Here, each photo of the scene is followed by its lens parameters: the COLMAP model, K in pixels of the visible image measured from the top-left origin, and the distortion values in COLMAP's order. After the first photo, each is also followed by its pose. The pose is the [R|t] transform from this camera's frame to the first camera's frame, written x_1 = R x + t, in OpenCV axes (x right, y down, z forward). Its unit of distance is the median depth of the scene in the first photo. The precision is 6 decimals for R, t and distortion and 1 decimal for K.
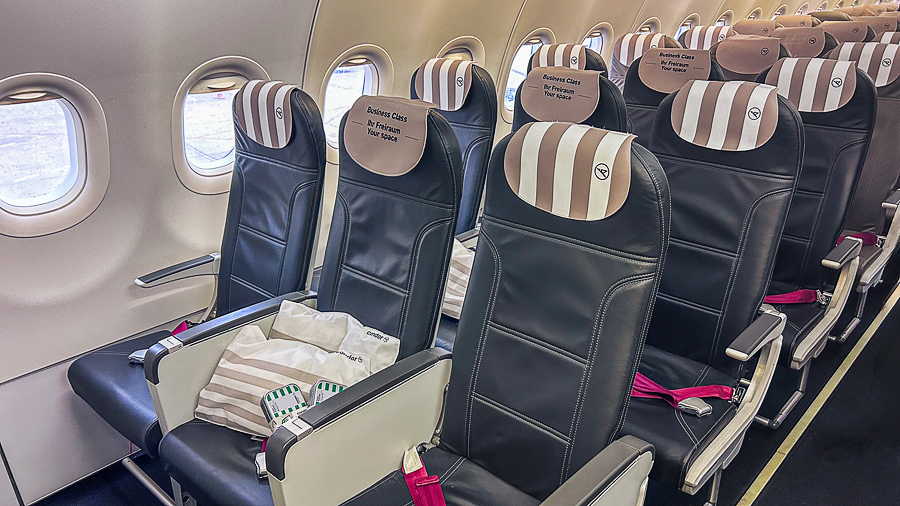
lens RADIAL K [[679.2, 0, 450.0], [0, 679.2, 253.0], [0, 0, 1]] dist [0.104932, -0.231685]
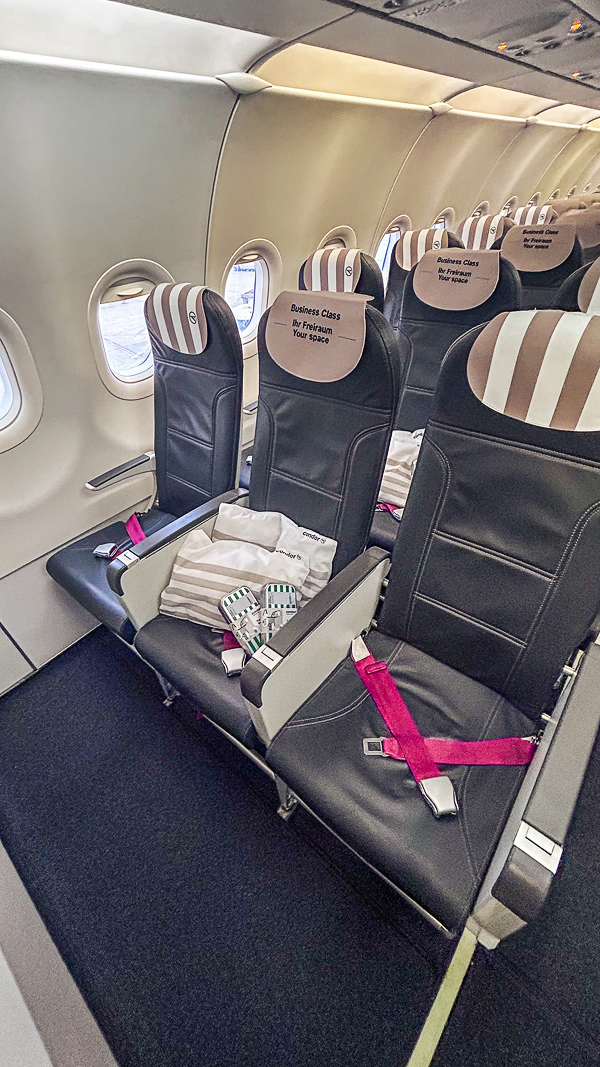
lens RADIAL K [[434.4, 0, 300.0], [0, 434.4, 533.5], [0, 0, 1]] dist [-0.000664, 0.000038]
pose [[0.997719, -0.067132, -0.007135, -0.115185], [0.066408, 0.956924, 0.282643, -0.075027], [-0.012147, -0.282472, 0.959199, 0.314426]]
